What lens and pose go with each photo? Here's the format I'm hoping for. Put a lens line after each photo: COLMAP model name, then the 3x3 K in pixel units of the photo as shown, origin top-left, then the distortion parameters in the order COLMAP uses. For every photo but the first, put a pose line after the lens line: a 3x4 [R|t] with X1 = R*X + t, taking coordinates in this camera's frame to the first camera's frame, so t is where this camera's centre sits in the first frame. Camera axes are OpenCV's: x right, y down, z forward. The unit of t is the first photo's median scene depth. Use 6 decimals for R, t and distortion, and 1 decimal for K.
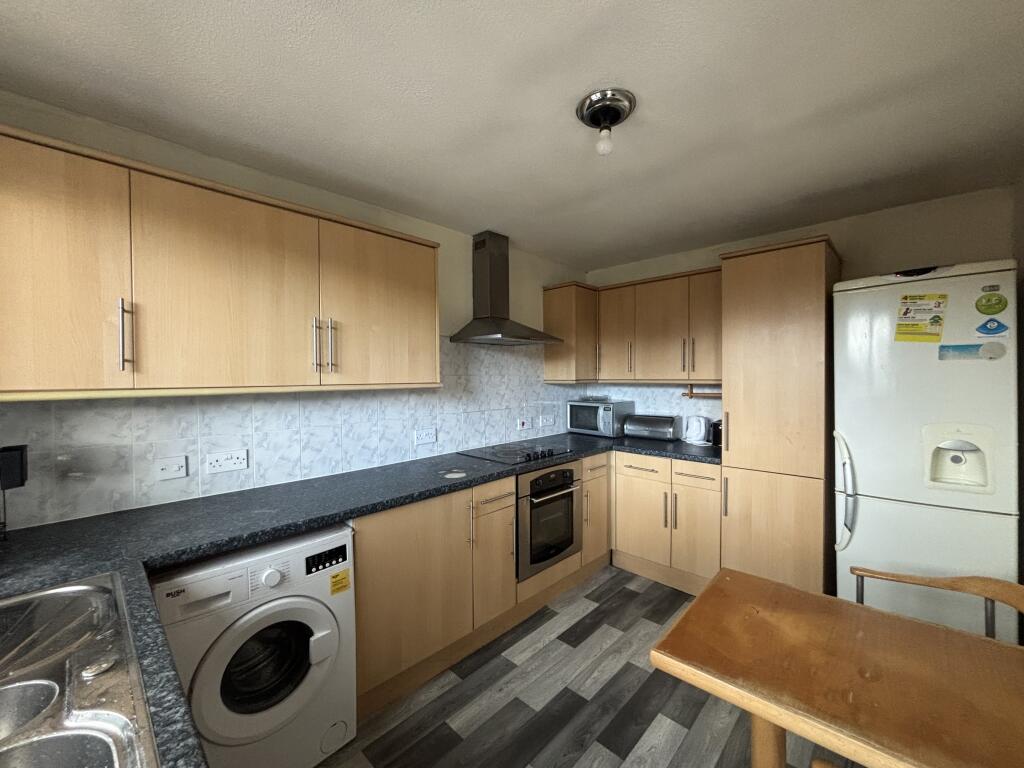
lens RADIAL K [[411.8, 0, 512.0], [0, 411.8, 384.0], [0, 0, 1]] dist [0.000118, 0.000009]
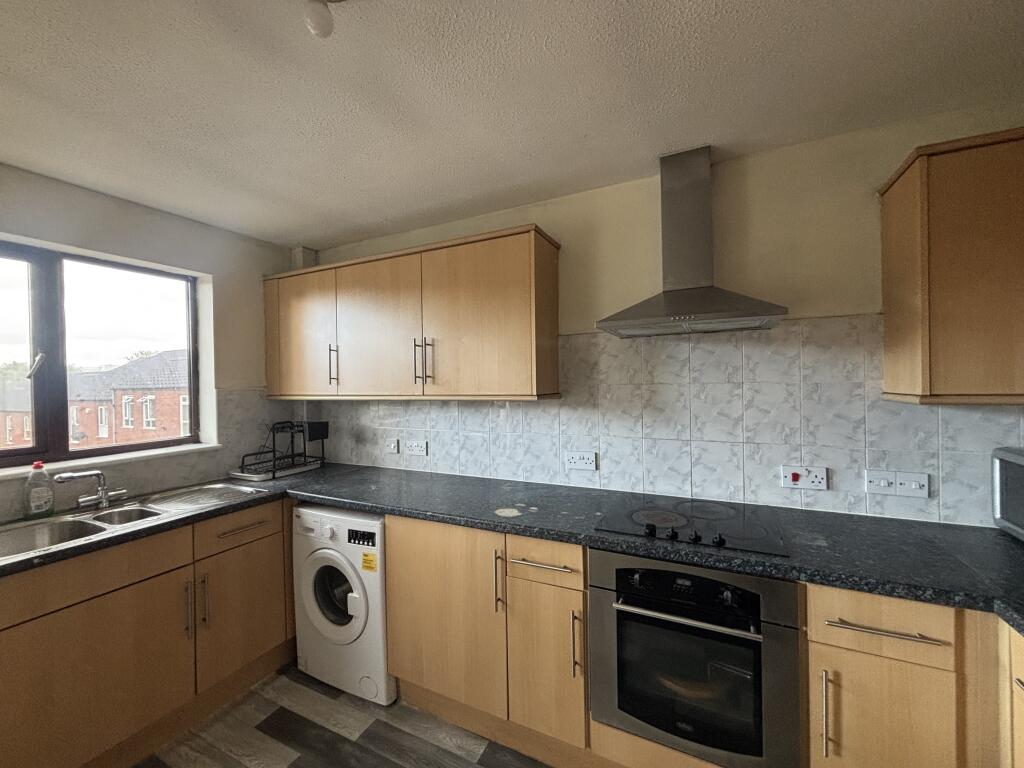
lens RADIAL K [[416.6, 0, 510.6], [0, 416.6, 370.7], [0, 0, 1]] dist [0.052012, -0.031701]
pose [[0.294725, -0.035007, -0.954941, 0.533635], [-0.011053, 0.999137, -0.040039, -0.013545], [0.955518, 0.022356, 0.294084, 0.625076]]
